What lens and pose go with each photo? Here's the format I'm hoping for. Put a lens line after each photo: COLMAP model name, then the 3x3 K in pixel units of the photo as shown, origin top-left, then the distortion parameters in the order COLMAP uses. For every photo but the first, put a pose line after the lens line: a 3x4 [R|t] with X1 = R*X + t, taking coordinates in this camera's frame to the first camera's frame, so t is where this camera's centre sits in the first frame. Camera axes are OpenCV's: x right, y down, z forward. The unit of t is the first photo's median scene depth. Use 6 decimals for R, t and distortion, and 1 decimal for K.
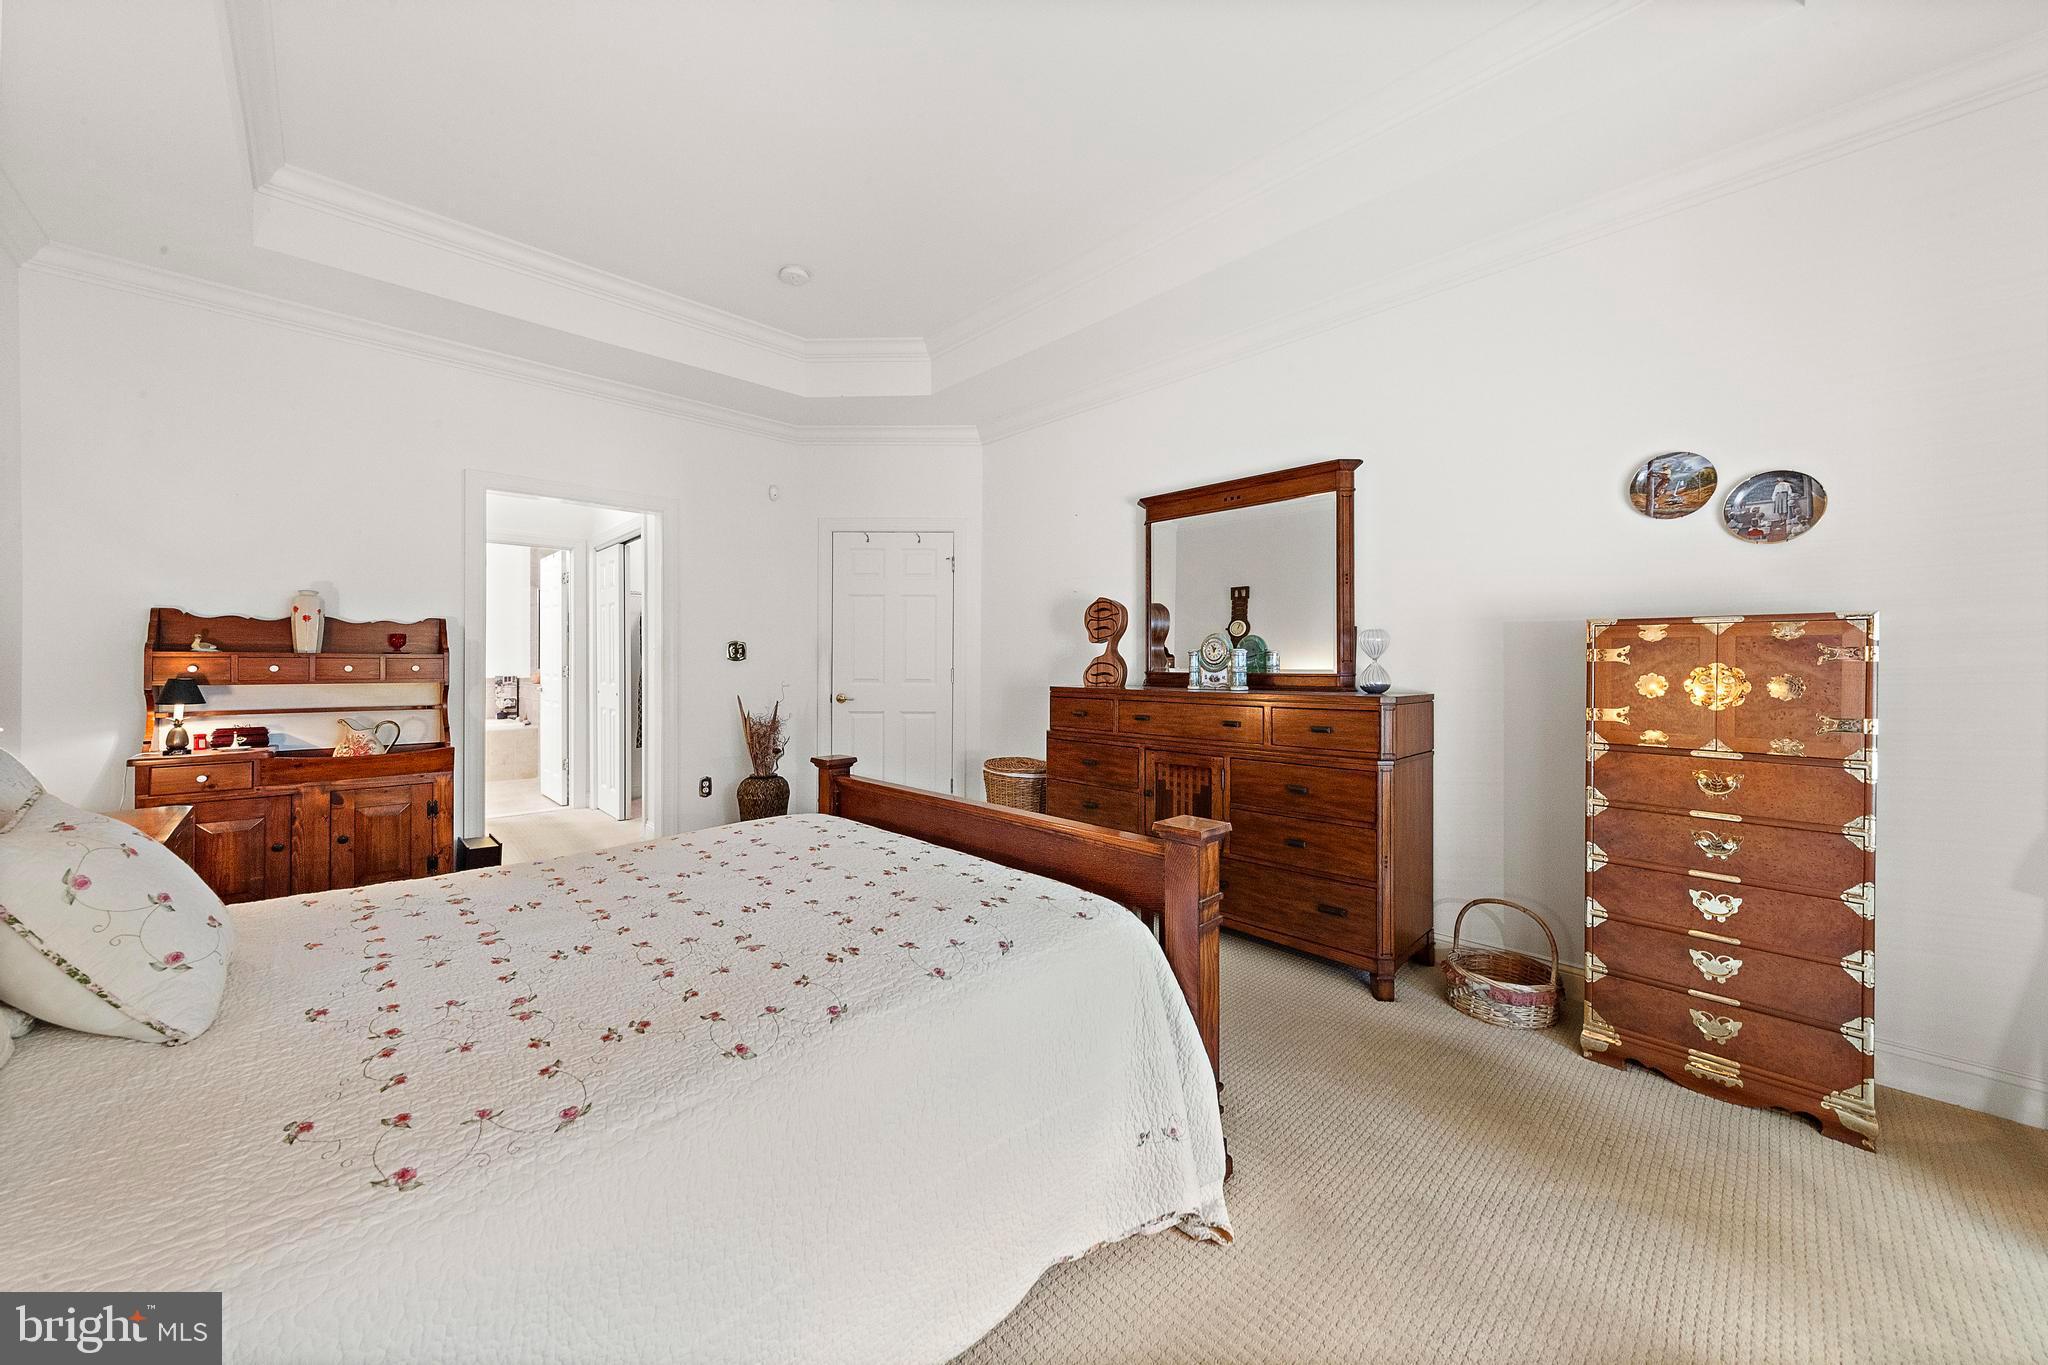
lens RADIAL K [[739.8, 0, 1028.5], [0, 739.8, 675.3], [0, 0, 1]] dist [0.007925, -0.000181]
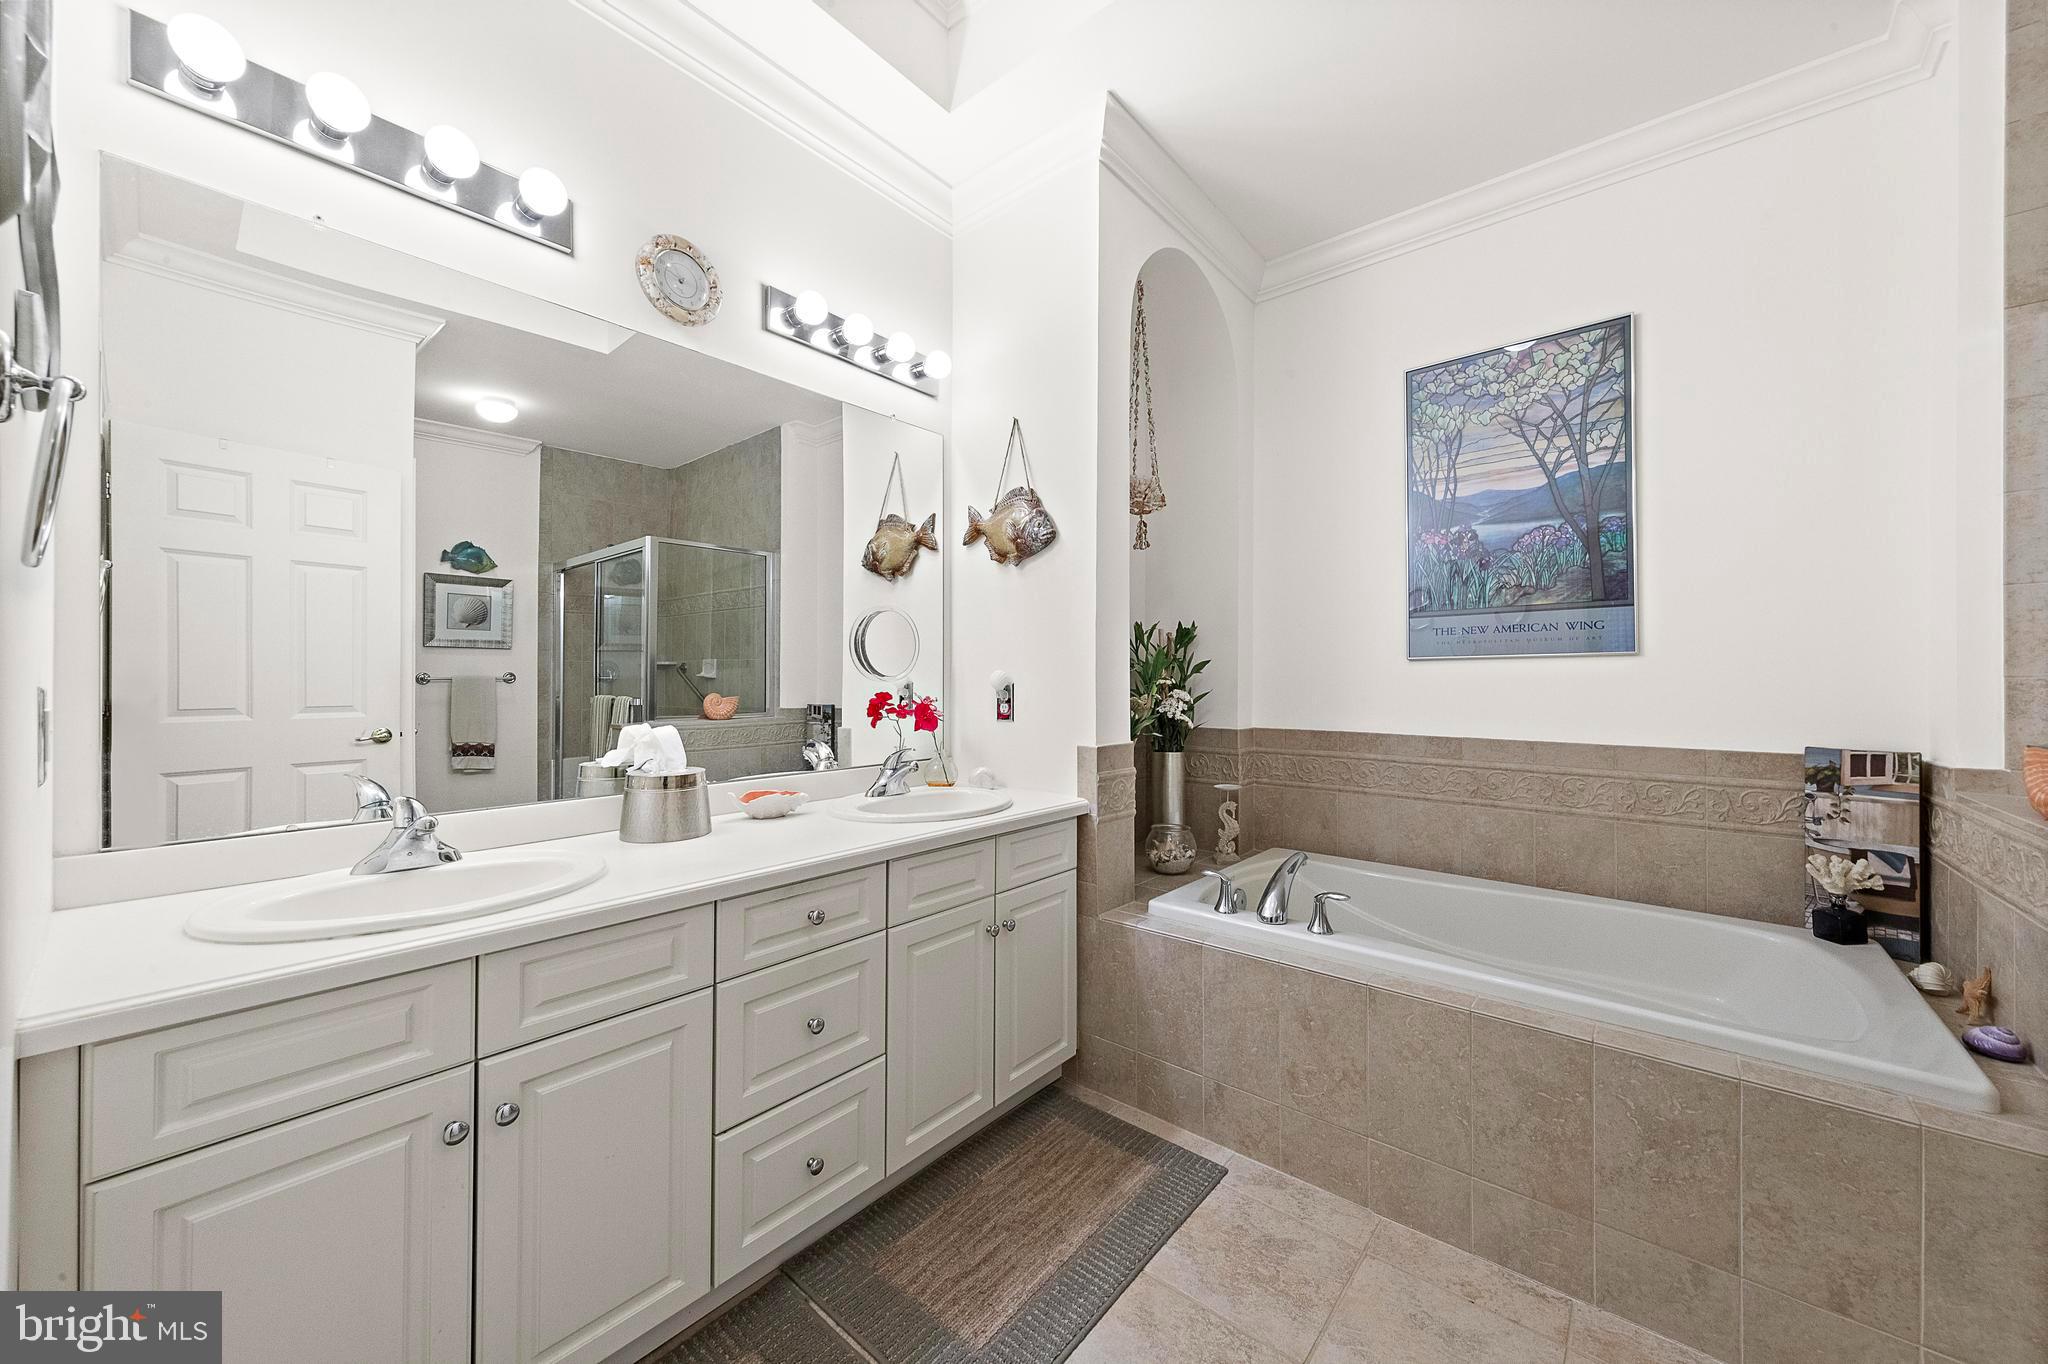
lens RADIAL K [[739.8, 0, 1028.5], [0, 739.8, 674.8], [0, 0, 1]] dist [0.007925, -0.000181]
pose [[0.093637, -0.004555, -0.995596, -0.497935], [-0.012762, 0.999902, -0.005775, -0.017807], [0.995525, 0.013246, 0.093569, 0.722534]]
